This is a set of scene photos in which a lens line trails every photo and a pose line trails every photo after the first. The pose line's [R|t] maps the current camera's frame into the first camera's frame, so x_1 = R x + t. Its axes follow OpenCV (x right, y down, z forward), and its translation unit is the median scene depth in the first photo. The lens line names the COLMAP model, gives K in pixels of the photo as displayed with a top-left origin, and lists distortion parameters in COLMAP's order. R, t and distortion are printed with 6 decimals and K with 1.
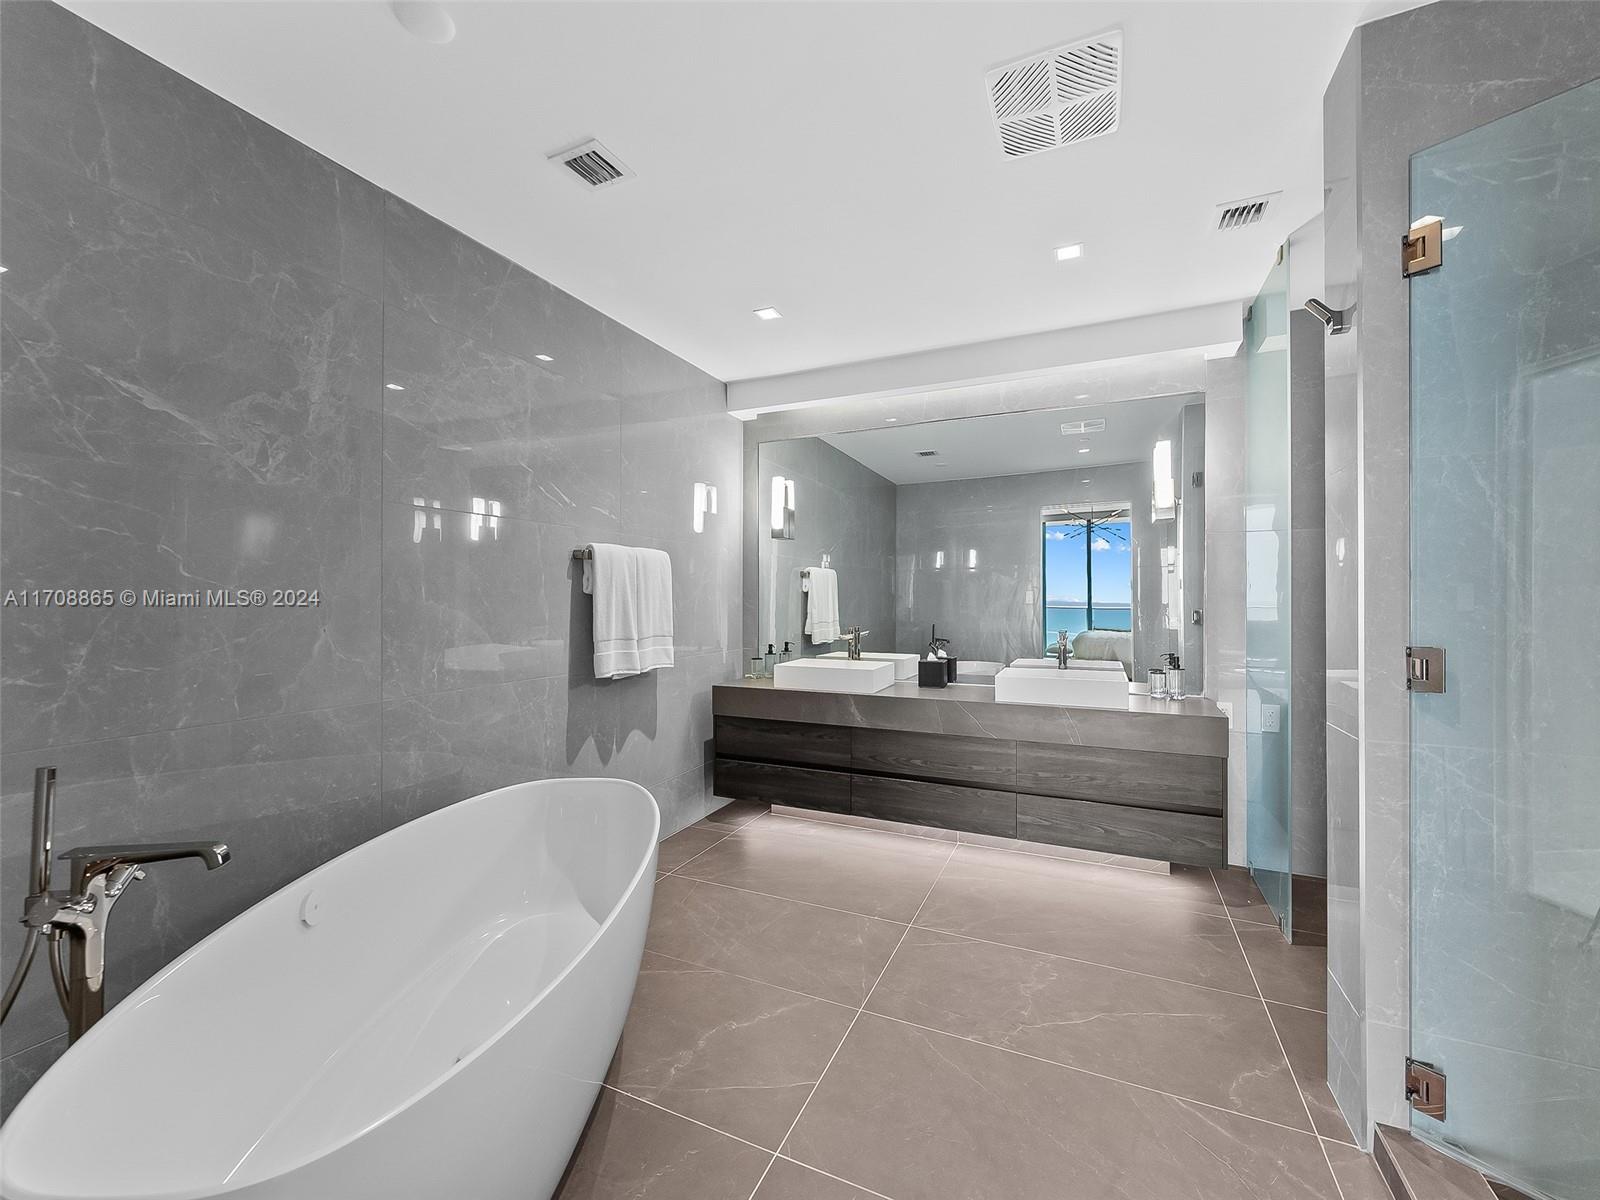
lens RADIAL K [[647.2, 0, 801.1], [0, 647.2, 594.2], [0, 0, 1]] dist [-0.007026, 0.000731]
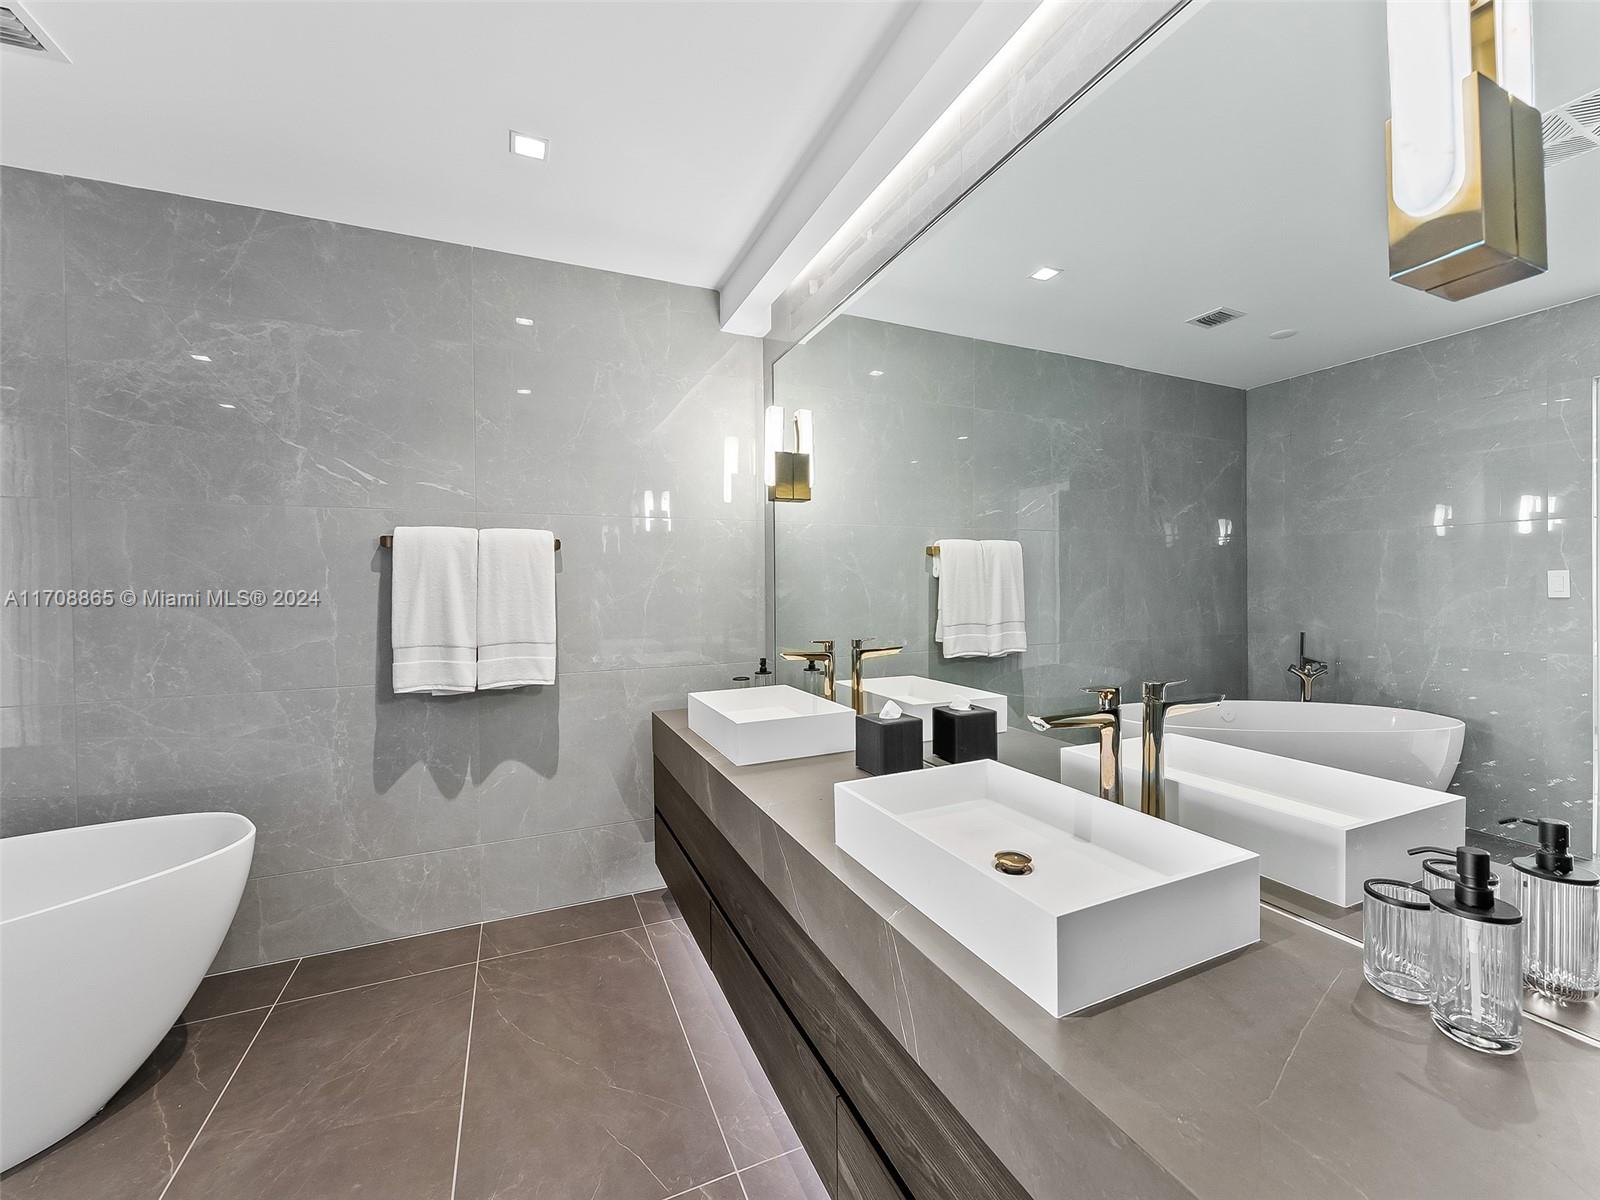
lens RADIAL K [[647.2, 0, 800.8], [0, 647.2, 590.8], [0, 0, 1]] dist [-0.007026, 0.000731]
pose [[0.747524, 0.005374, -0.664213, 0.588779], [0.011312, 0.999719, 0.020819, -0.010020], [0.664139, -0.023076, 0.747253, 0.719278]]
